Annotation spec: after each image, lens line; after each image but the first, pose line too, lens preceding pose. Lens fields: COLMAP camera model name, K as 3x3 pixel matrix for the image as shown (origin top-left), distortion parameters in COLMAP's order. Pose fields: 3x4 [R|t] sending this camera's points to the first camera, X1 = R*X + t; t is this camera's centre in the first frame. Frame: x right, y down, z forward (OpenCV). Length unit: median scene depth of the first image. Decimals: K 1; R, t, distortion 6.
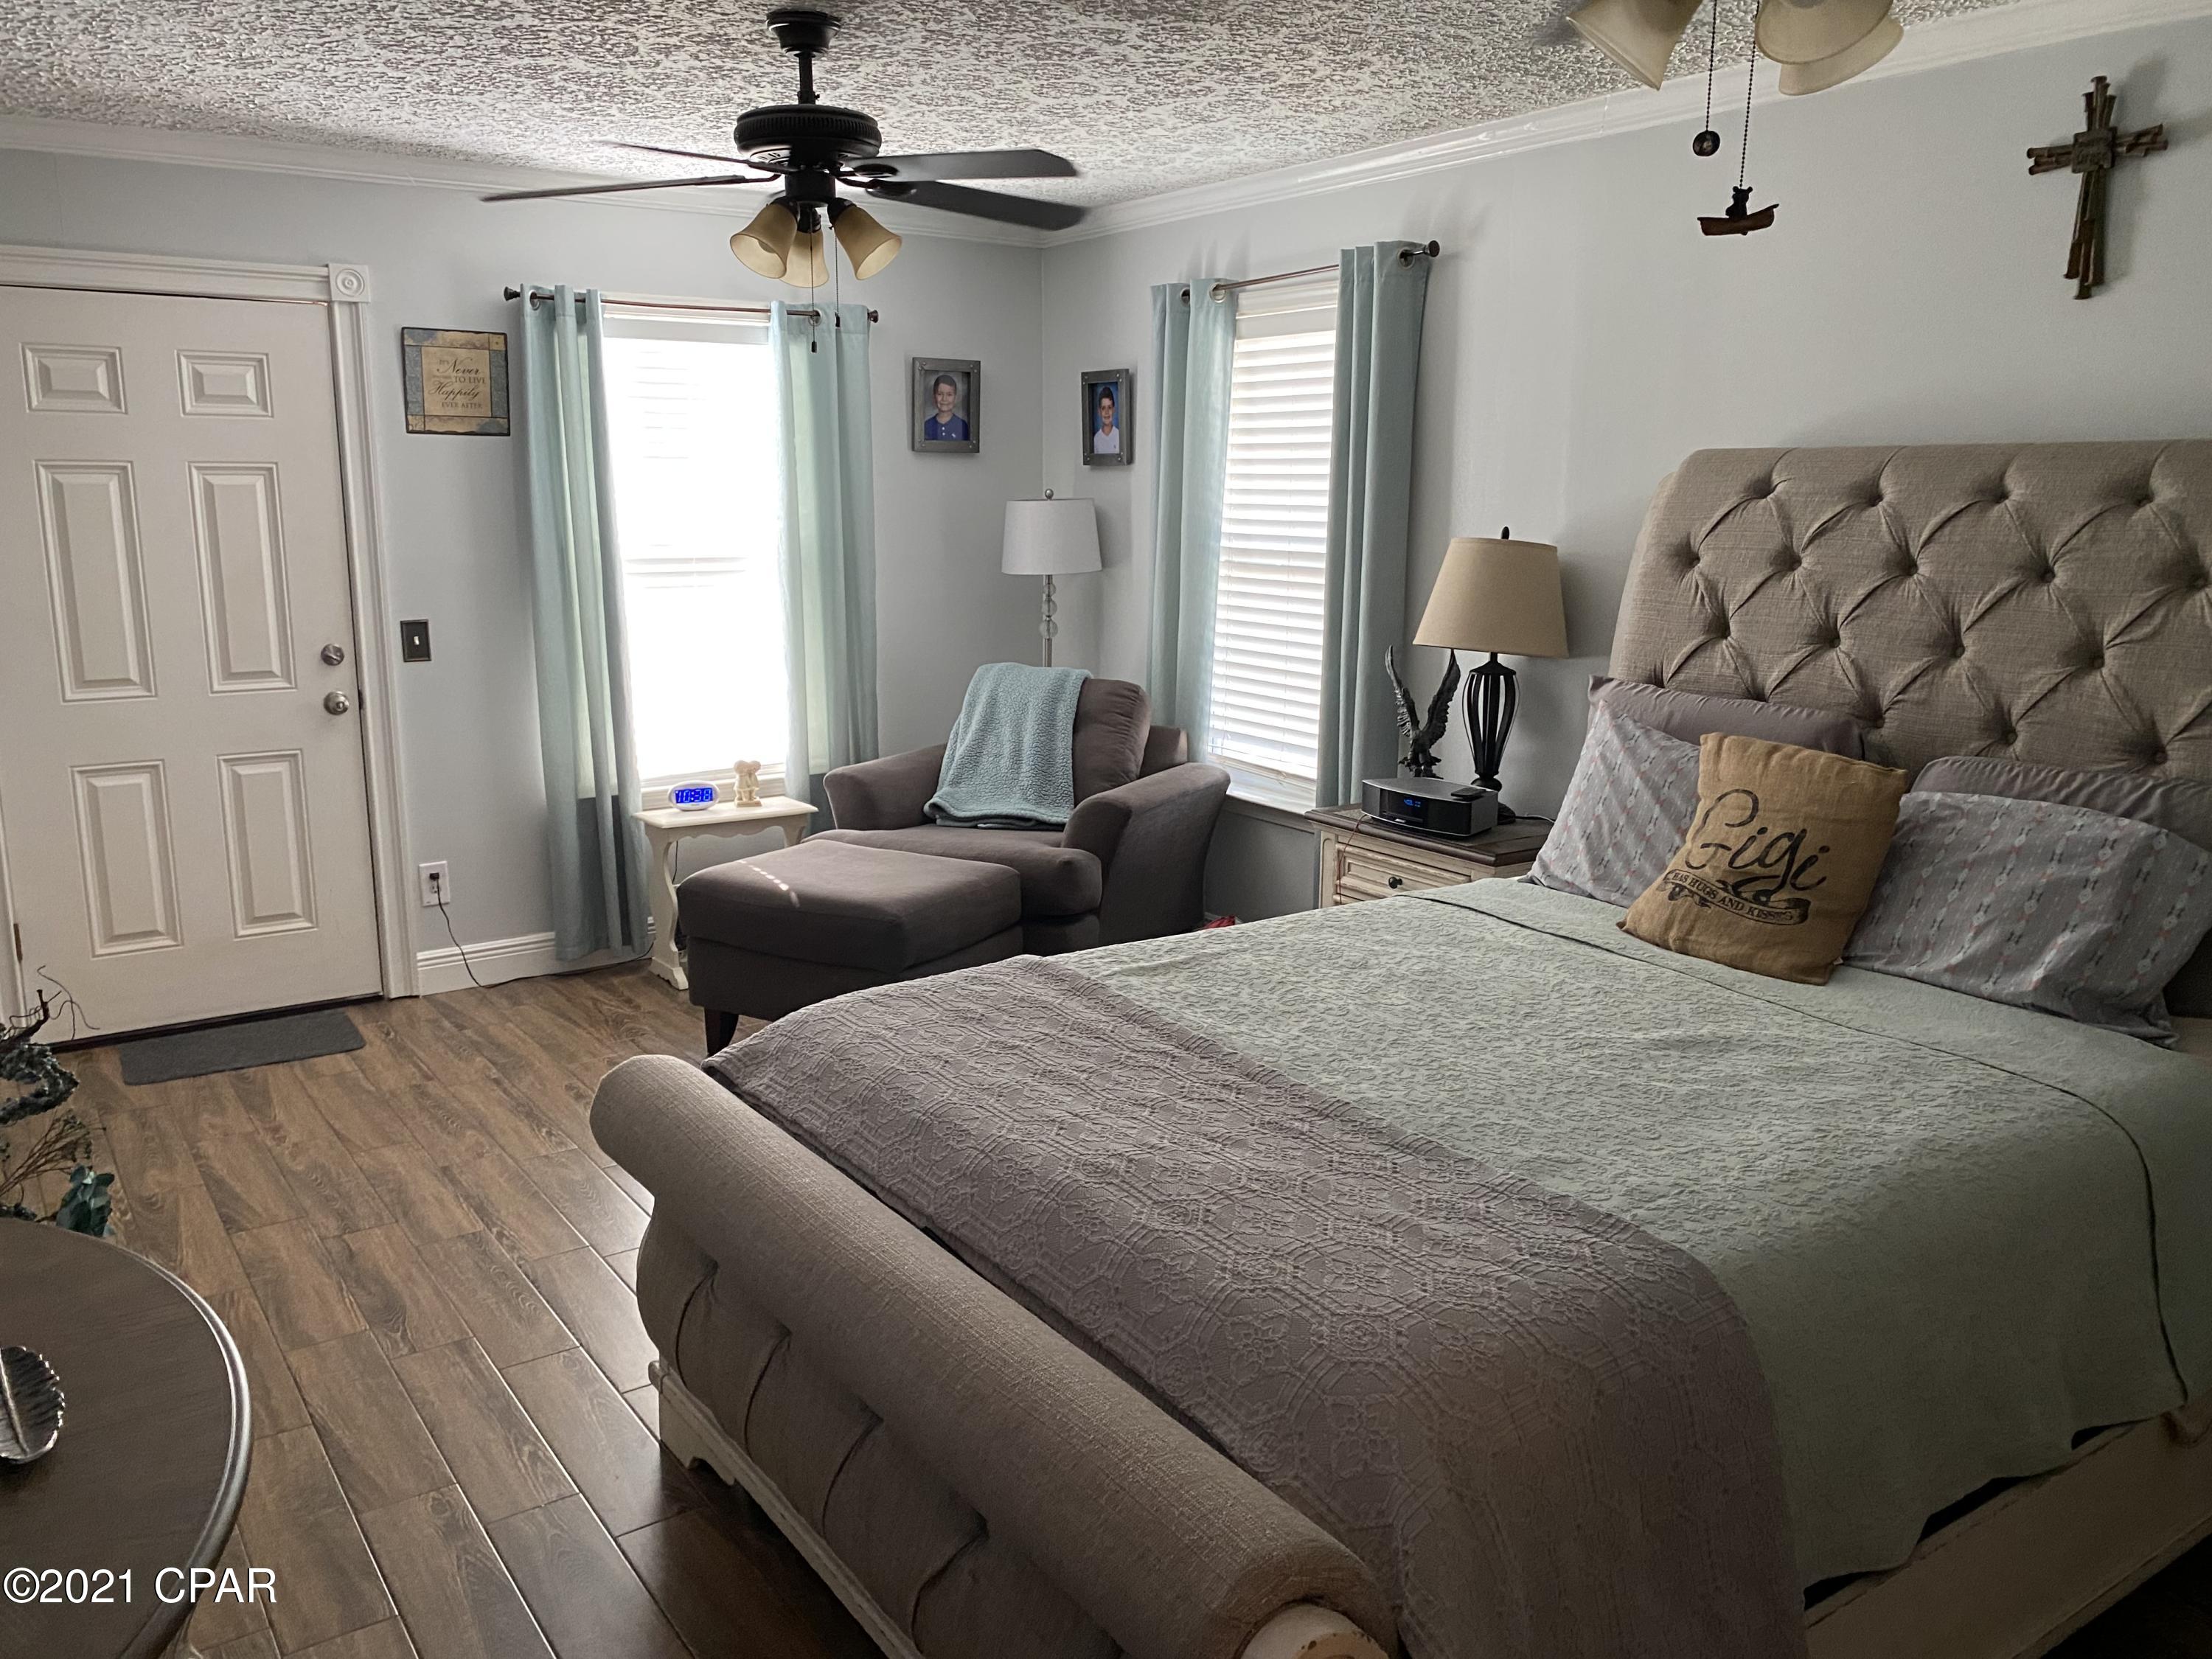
lens RADIAL K [[1691.2, 0, 1118.2], [0, 1691.2, 788.9], [0, 0, 1]] dist [0.022077, -0.022814]
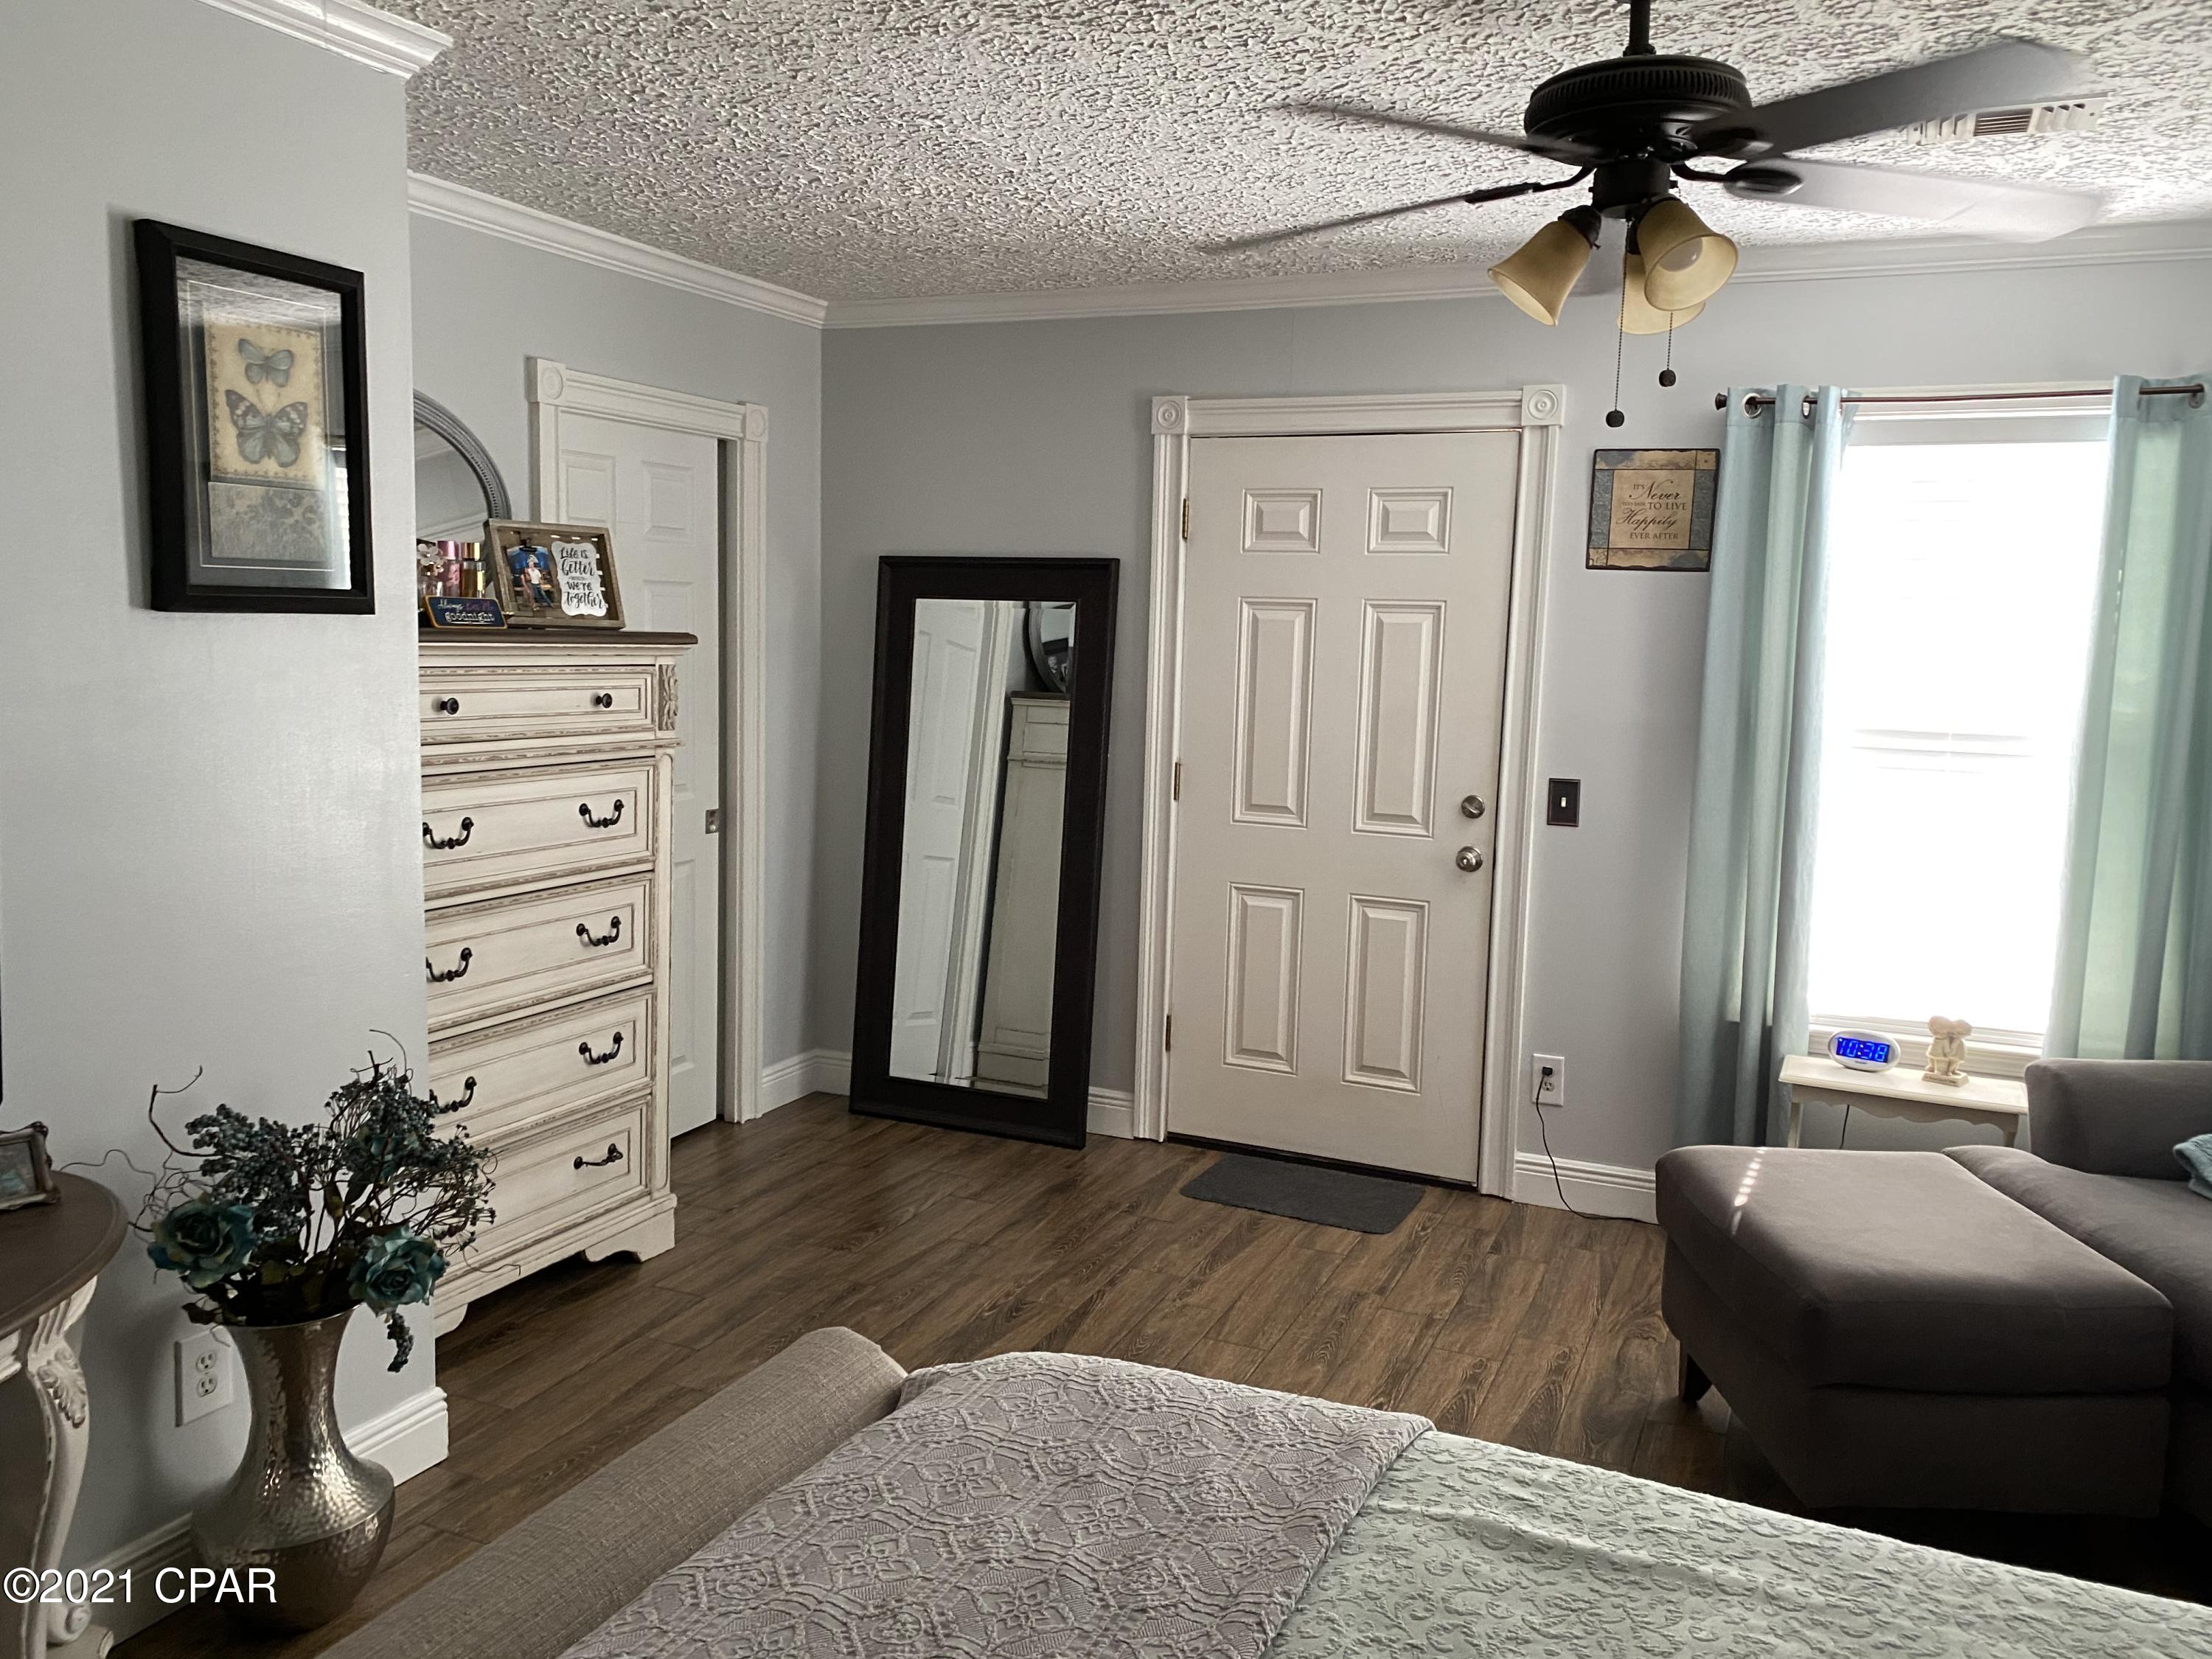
lens RADIAL K [[1691.2, 0, 1121.3], [0, 1691.2, 797.1], [0, 0, 1]] dist [0.022077, -0.022814]
pose [[0.509304, 0.102671, -0.854440, 0.403061], [-0.178950, 0.983790, 0.011547, -0.108234], [0.841776, 0.147021, 0.519422, 0.646554]]
